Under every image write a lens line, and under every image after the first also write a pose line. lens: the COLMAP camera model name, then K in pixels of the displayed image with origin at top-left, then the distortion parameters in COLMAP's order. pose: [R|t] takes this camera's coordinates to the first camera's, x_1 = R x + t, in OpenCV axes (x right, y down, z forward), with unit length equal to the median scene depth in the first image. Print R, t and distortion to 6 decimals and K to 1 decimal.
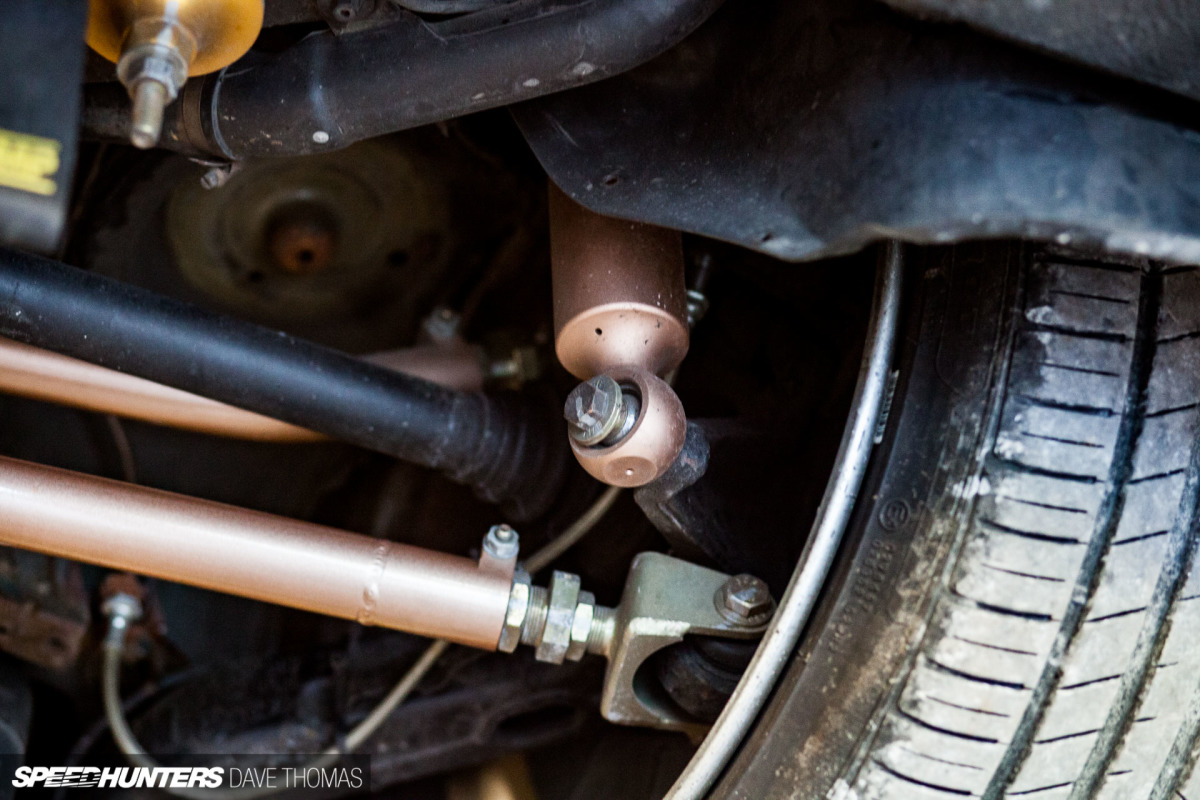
lens RADIAL K [[2834.8, 0, 601.5], [0, 2834.8, 399.4], [0, 0, 1]] dist [0.055499, 0.000000]
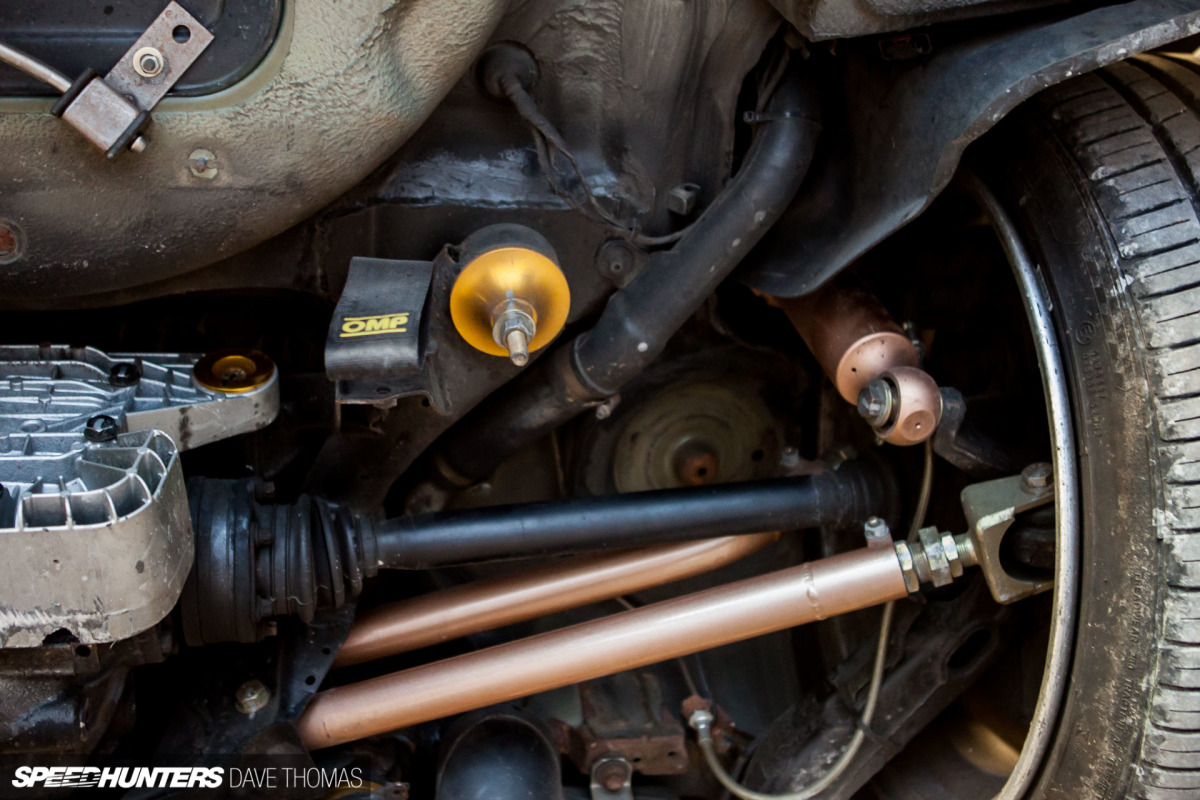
lens RADIAL K [[1340.8, 0, 596.3], [0, 1340.8, 402.1], [0, 0, 1]] dist [-0.062928, 0.000000]
pose [[0.853260, -0.498153, -0.154243, -0.020762], [0.420477, 0.832156, -0.361545, 0.207440], [0.308460, 0.243636, 0.919507, 0.317039]]
